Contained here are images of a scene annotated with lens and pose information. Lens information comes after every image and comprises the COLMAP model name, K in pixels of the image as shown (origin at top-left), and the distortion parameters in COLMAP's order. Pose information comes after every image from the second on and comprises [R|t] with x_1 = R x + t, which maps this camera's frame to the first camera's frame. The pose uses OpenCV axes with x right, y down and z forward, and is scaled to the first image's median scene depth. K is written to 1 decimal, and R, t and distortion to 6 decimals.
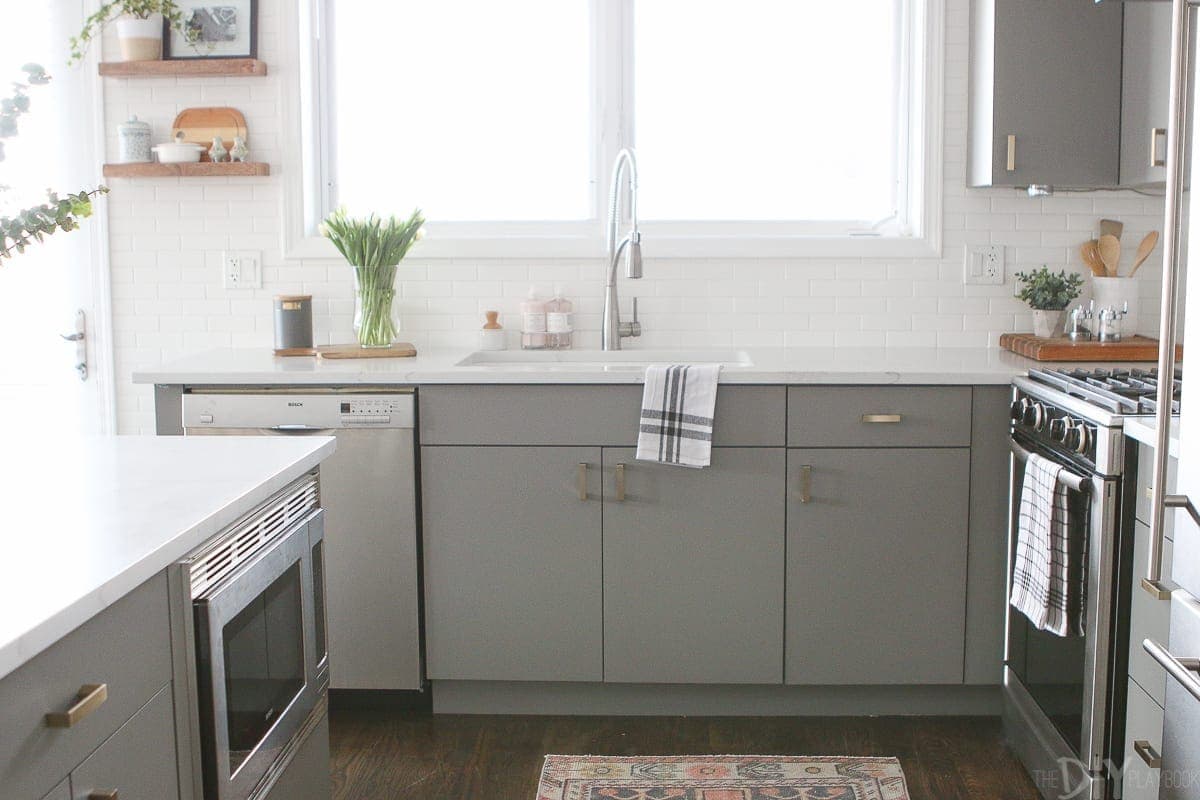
lens RADIAL K [[1379.9, 0, 628.5], [0, 1379.9, 377.1], [0, 0, 1]] dist [-0.109560, 0.078317]
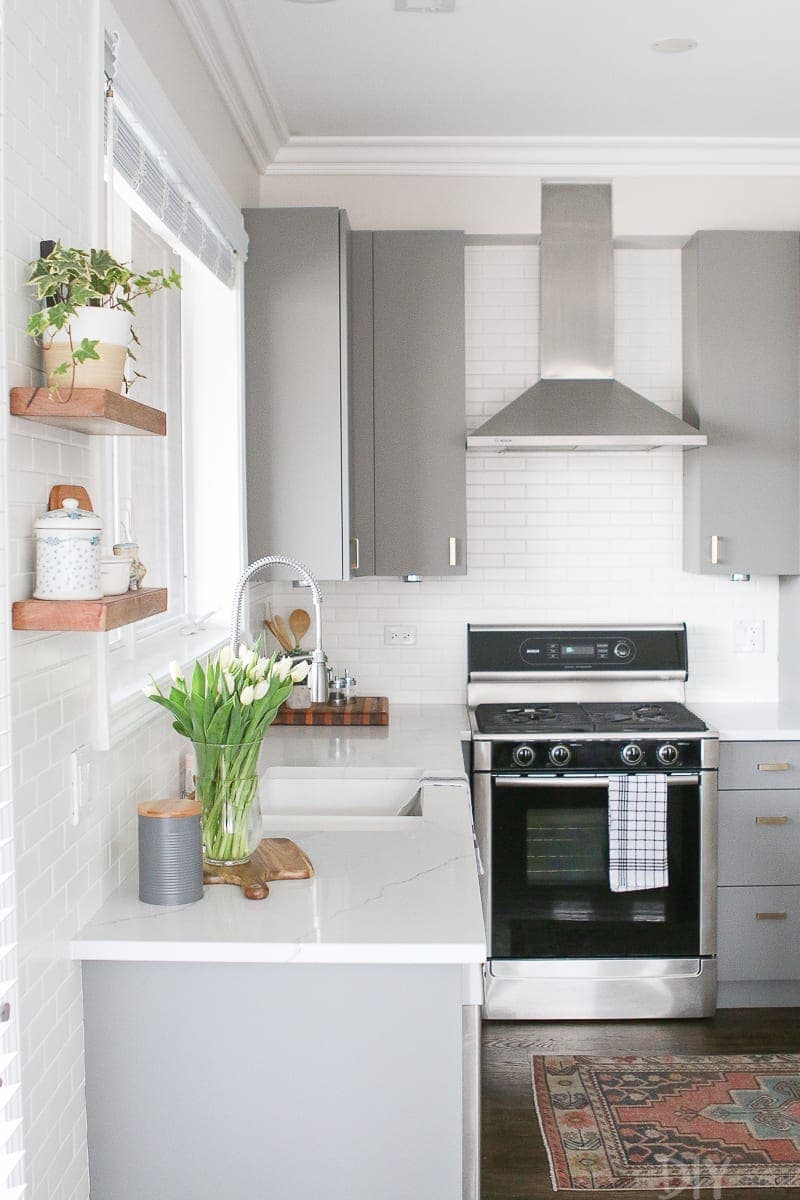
lens RADIAL K [[1440.2, 0, 420.9], [0, 1440.2, 556.8], [0, 0, 1]] dist [-0.092583, 0.039181]
pose [[-0.032983, -0.024790, 0.999148, -1.003535], [0.114037, 0.993070, 0.028404, -0.198830], [-0.992929, 0.114876, -0.029927, 1.030496]]
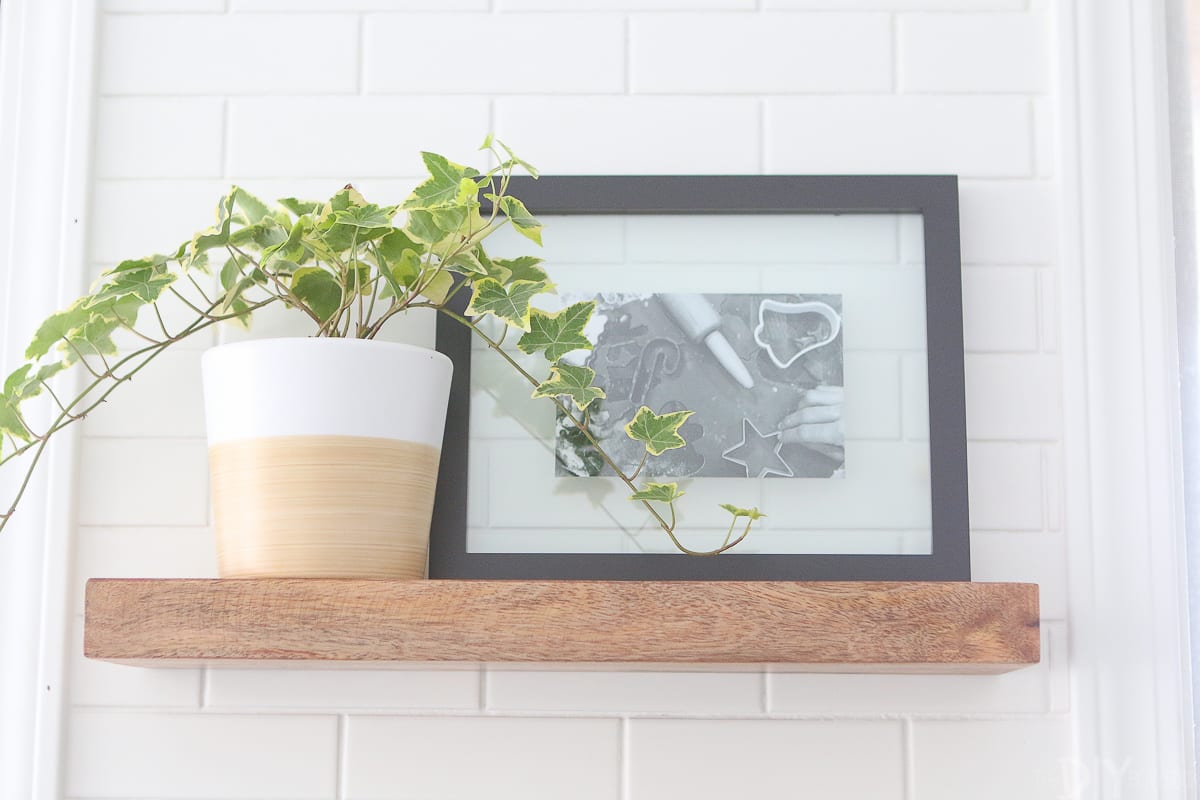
lens RADIAL K [[2187.3, 0, 600.0], [0, 2187.3, 400.0], [0, 0, 1]] dist [0.001316, 0.039776]
pose [[0.999846, 0.009146, -0.014947, -0.360164], [-0.013060, 0.957661, -0.287602, -0.196748], [0.011684, 0.287753, 0.957633, 0.817590]]
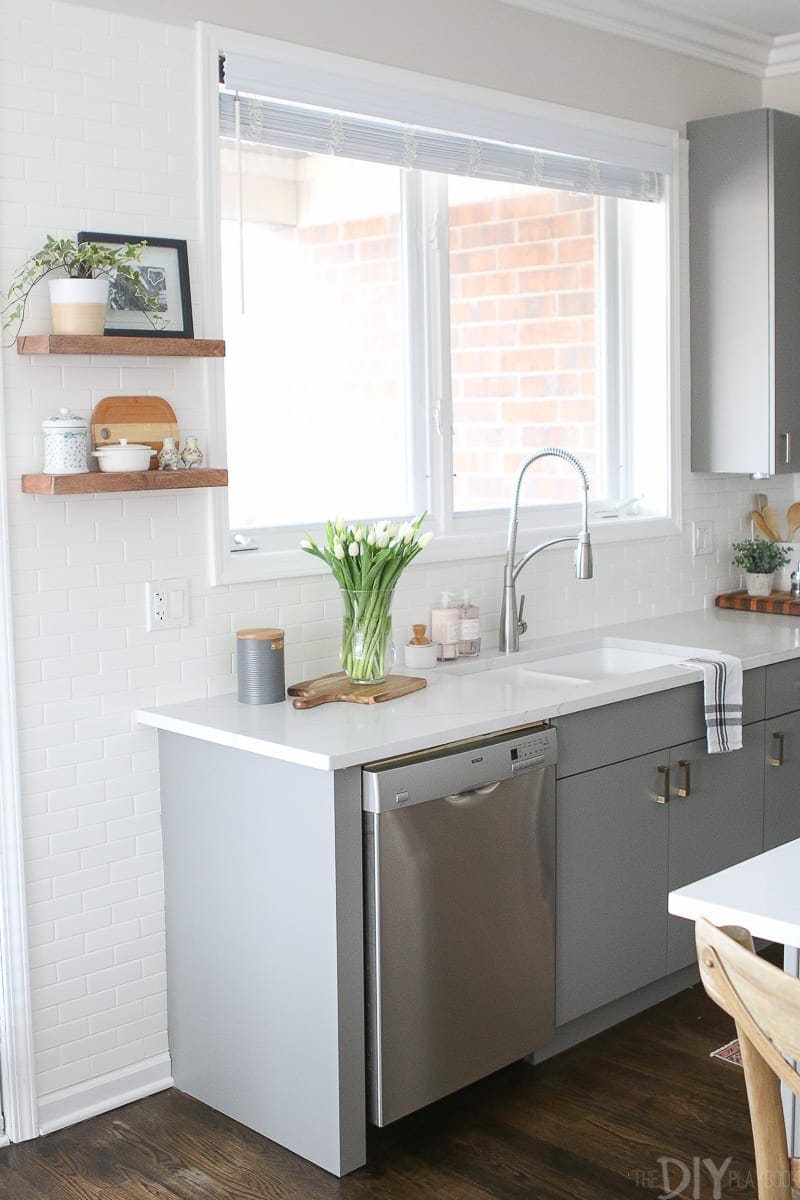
lens RADIAL K [[1440.2, 0, 420.9], [0, 1440.2, 556.8], [0, 0, 1]] dist [-0.092583, 0.039181]
pose [[0.686877, -0.073887, 0.723008, -0.898222], [0.087261, 0.996006, 0.018885, -0.126185], [-0.721516, 0.050118, 0.690581, 0.385023]]
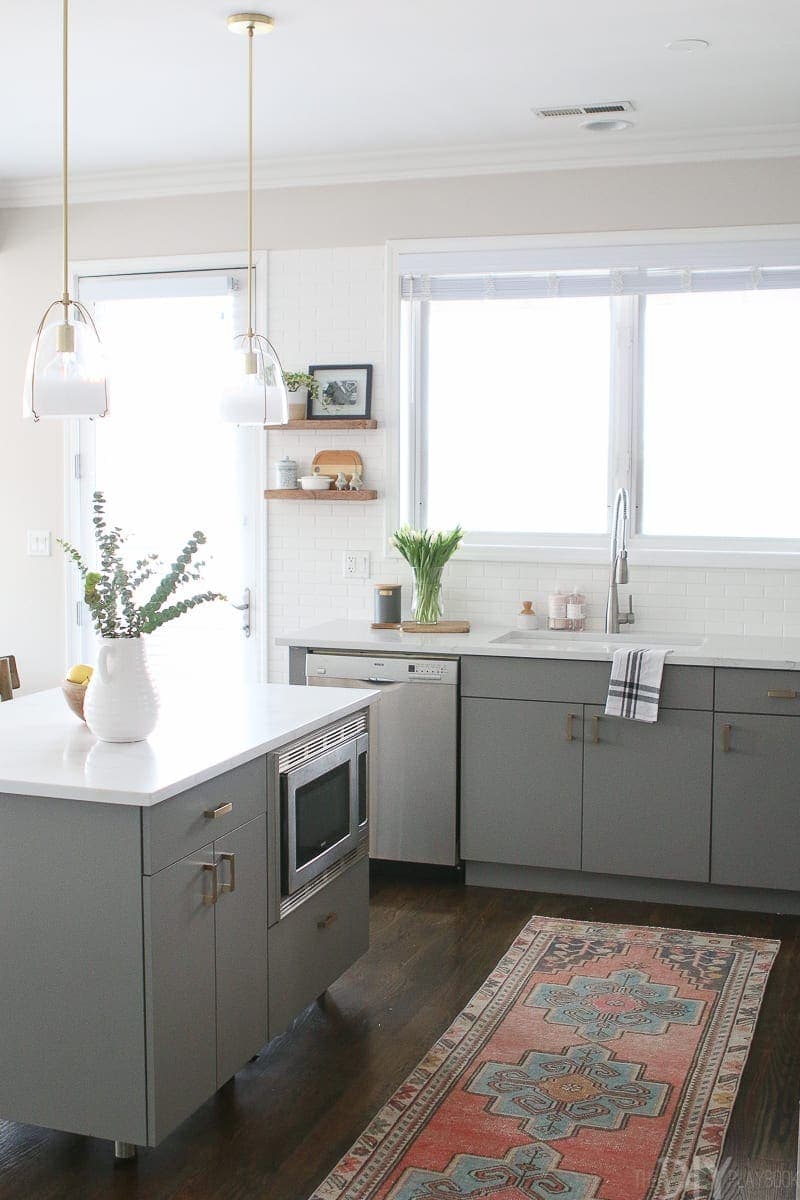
lens RADIAL K [[1440.2, 0, 420.9], [0, 1440.2, 556.8], [0, 0, 1]] dist [-0.092583, 0.039181]
pose [[0.961379, 0.027359, -0.273865, 0.219572], [-0.038882, 0.998568, -0.036736, -0.040186], [0.272468, 0.045966, 0.961066, -0.479447]]
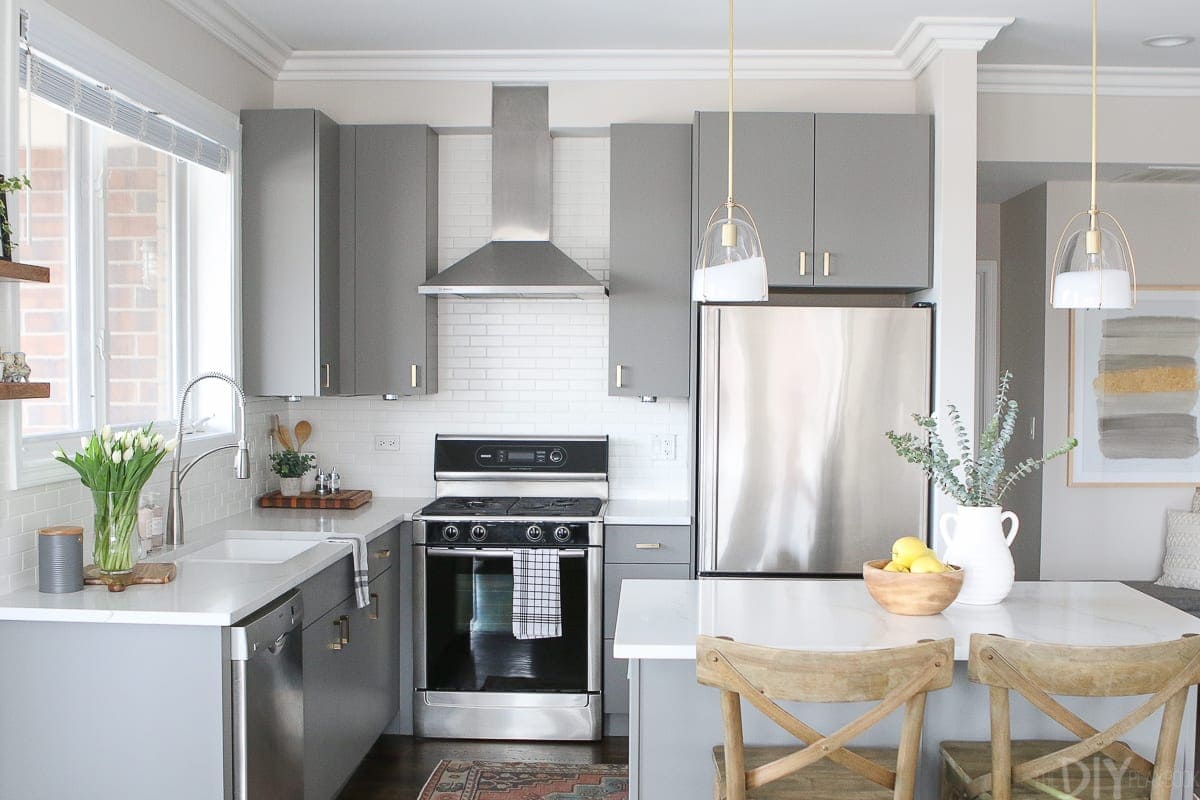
lens RADIAL K [[1362.0, 0, 602.8], [0, 1362.0, 423.9], [0, 0, 1]] dist [-0.100985, 0.023230]
pose [[0.000406, -0.038982, 0.999240, -1.291222], [0.104283, 0.993793, 0.038727, -0.143212], [-0.994548, 0.104188, 0.004469, 0.727825]]
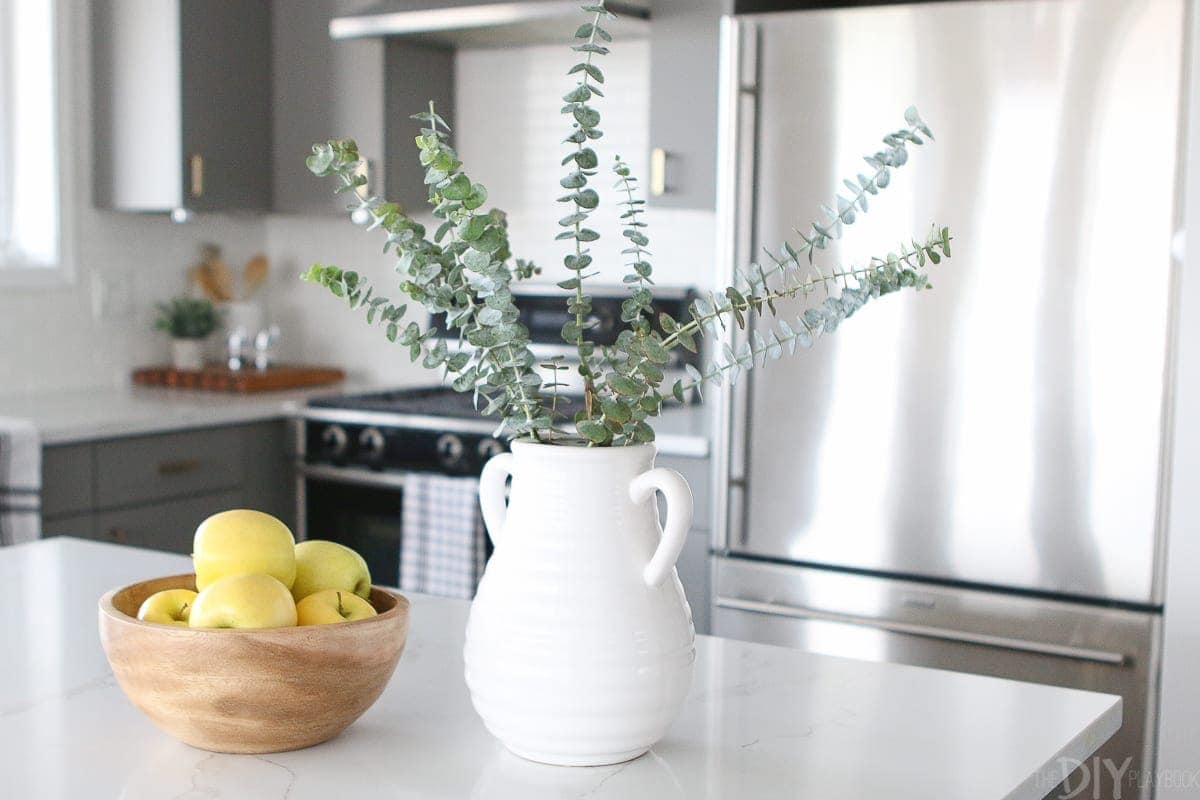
lens RADIAL K [[1601.3, 0, 600.0], [0, 1601.3, 400.0], [0, 0, 1]] dist [-0.177661, -0.012678]
pose [[0.492909, -0.080252, 0.866372, -0.572548], [0.085672, 0.995375, 0.043459, -0.033974], [-0.865853, 0.052803, 0.497505, 0.224681]]
